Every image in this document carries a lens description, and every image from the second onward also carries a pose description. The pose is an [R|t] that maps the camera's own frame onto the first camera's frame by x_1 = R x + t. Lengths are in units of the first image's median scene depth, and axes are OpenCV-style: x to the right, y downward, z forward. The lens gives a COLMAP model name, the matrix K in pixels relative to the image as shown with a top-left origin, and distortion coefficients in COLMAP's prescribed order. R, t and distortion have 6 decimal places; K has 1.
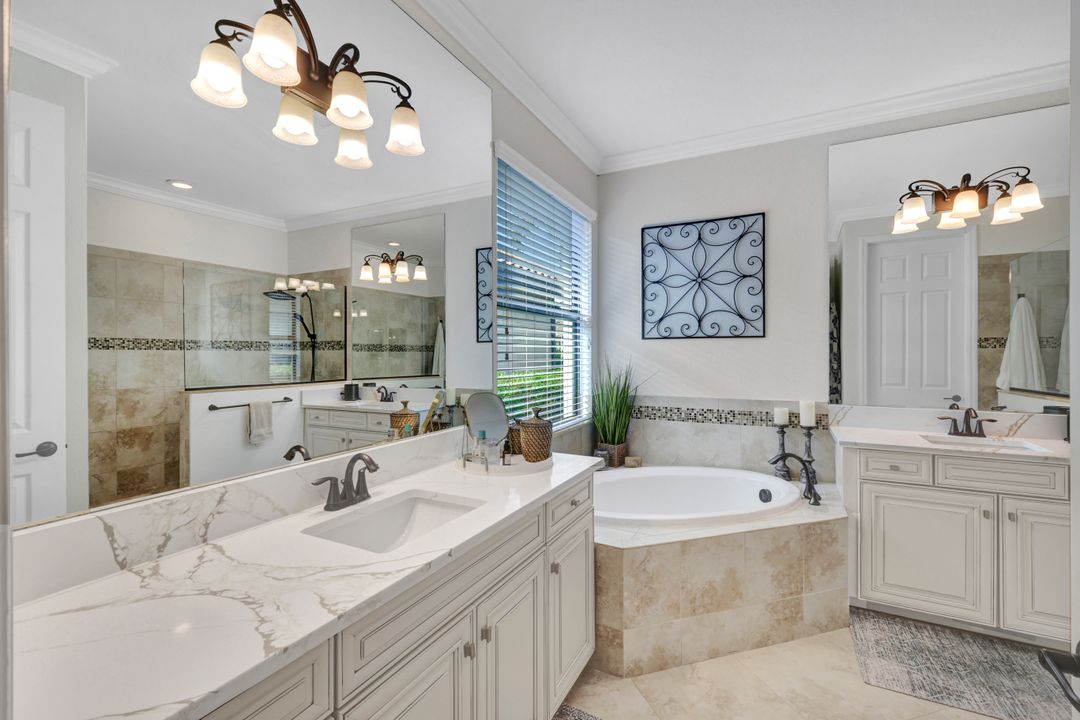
lens RADIAL K [[476.7, 0, 548.2], [0, 476.7, 354.2], [0, 0, 1]] dist [0.003461, 0.000500]
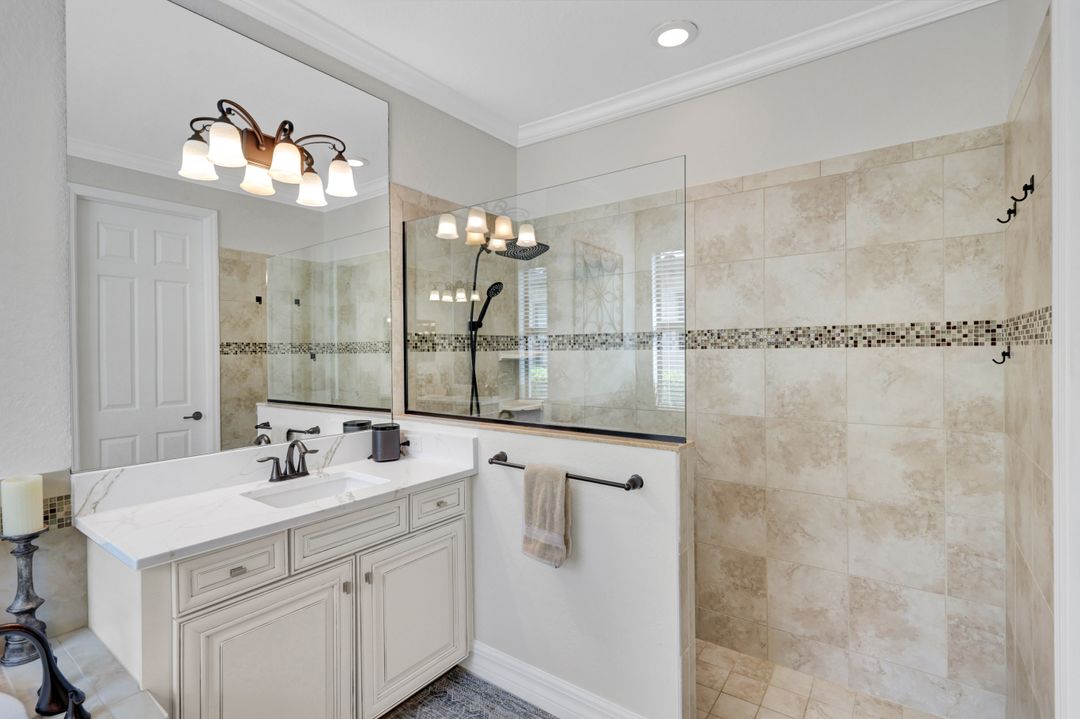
lens RADIAL K [[518.5, 0, 551.0], [0, 518.5, 353.2], [0, 0, 1]] dist [0.003206, -0.000131]
pose [[0.177075, -0.003624, 0.984191, 0.146545], [0.011415, 0.999934, 0.001629, -0.016132], [-0.984131, 0.010946, 0.177105, 0.419380]]
